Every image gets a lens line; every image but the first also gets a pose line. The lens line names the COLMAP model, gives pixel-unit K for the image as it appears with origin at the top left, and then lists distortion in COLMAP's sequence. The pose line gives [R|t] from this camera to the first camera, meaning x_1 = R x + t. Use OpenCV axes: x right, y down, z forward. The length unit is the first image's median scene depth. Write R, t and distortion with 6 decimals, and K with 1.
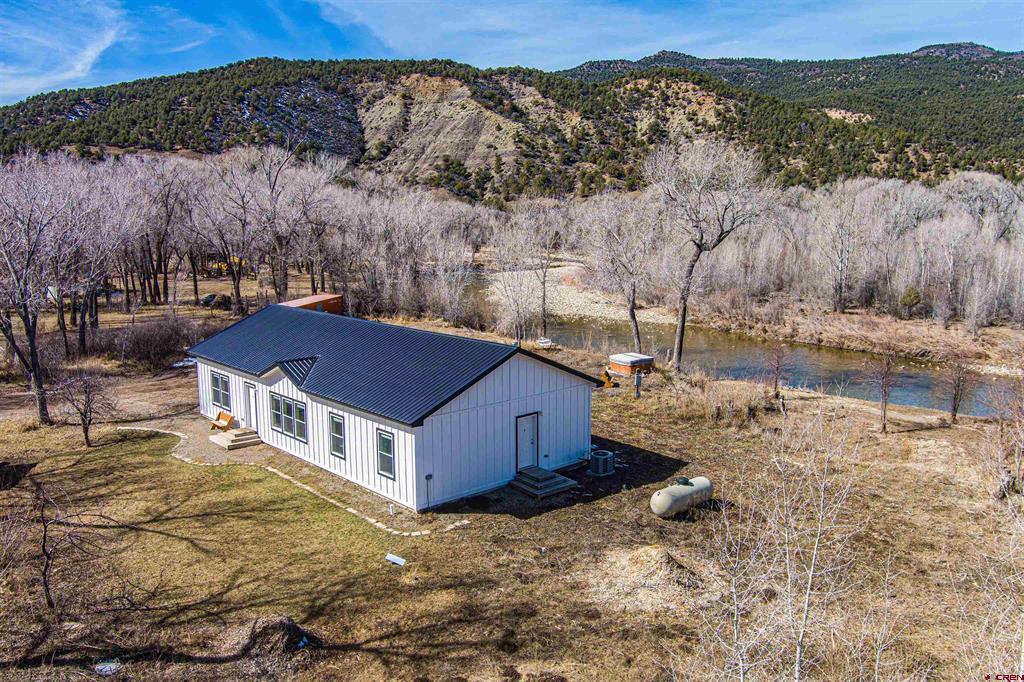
lens RADIAL K [[844.6, 0, 511.6], [0, 844.6, 337.9], [0, 0, 1]] dist [-0.074386, 0.030151]
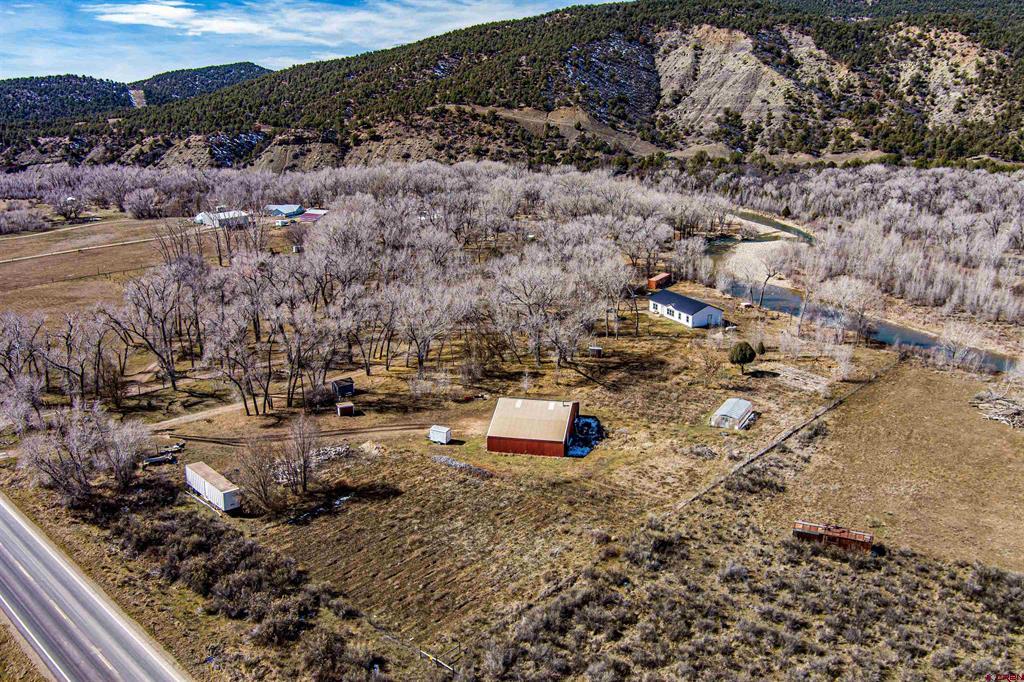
lens RADIAL K [[844.6, 0, 510.9], [0, 844.6, 340.5], [0, 0, 1]] dist [-0.074386, 0.030151]
pose [[0.947064, 0.084318, -0.309776, 0.027781], [-0.045171, 0.990293, 0.131450, -0.023274], [0.317852, -0.110498, 0.941679, -0.263040]]
